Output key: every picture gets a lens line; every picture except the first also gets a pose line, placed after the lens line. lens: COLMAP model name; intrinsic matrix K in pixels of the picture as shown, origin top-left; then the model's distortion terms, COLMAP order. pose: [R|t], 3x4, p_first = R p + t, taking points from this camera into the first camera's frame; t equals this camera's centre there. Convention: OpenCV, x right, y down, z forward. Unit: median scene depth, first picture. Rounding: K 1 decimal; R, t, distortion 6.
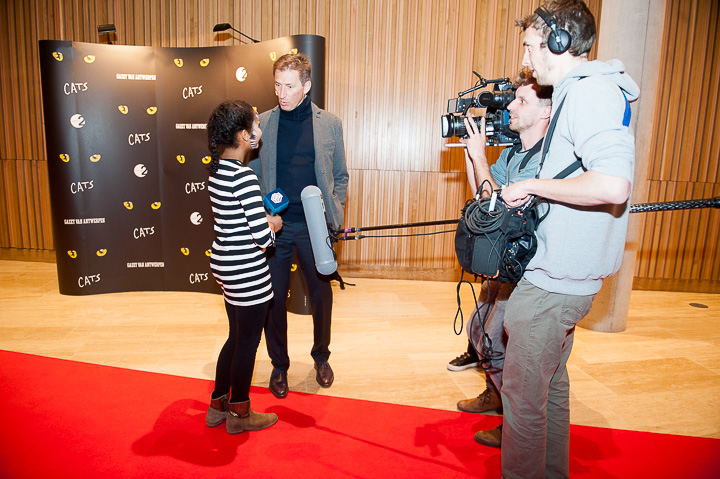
lens RADIAL K [[497.6, 0, 361.3], [0, 497.6, 244.4], [0, 0, 1]] dist [-0.046904, -0.001750]
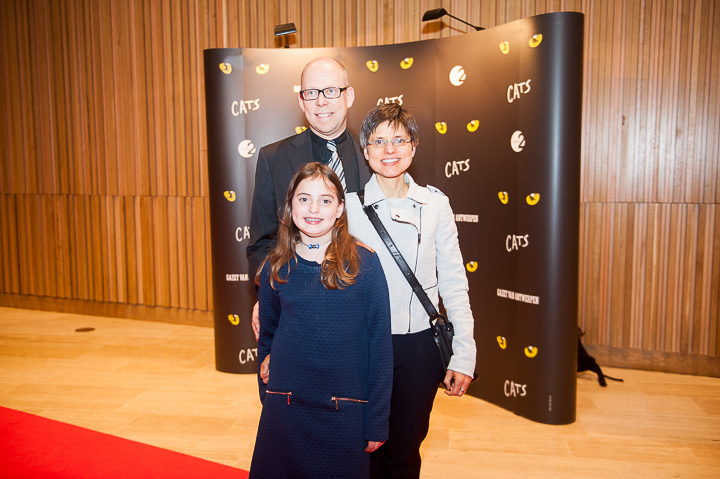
lens RADIAL K [[705.5, 0, 357.3], [0, 705.5, 240.7], [0, 0, 1]] dist [0.043711, 0.000000]
pose [[0.946382, -0.002233, -0.323043, -0.046792], [-0.025314, 0.996389, -0.081046, -0.018253], [0.322058, 0.084878, 0.942908, 0.003331]]
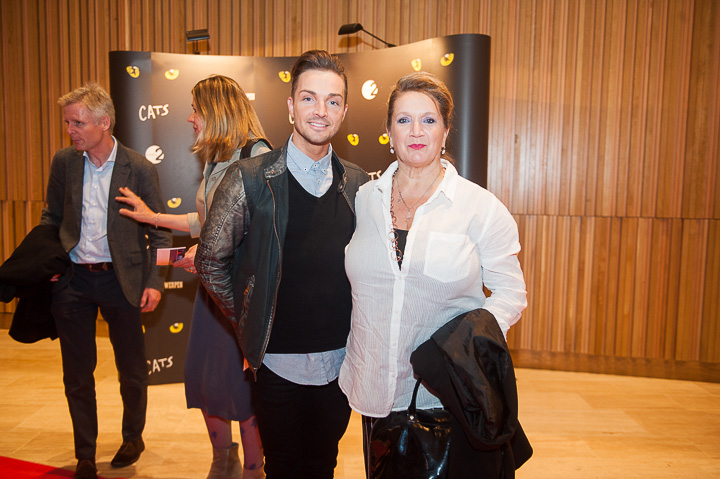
lens RADIAL K [[669.8, 0, 359.7], [0, 669.8, 240.5], [0, 0, 1]] dist [0.026712, 0.000000]
pose [[0.987945, -0.000706, -0.154801, -0.097178], [-0.014299, 0.995299, -0.095793, -0.021873], [0.154141, 0.096851, 0.983291, 0.027253]]
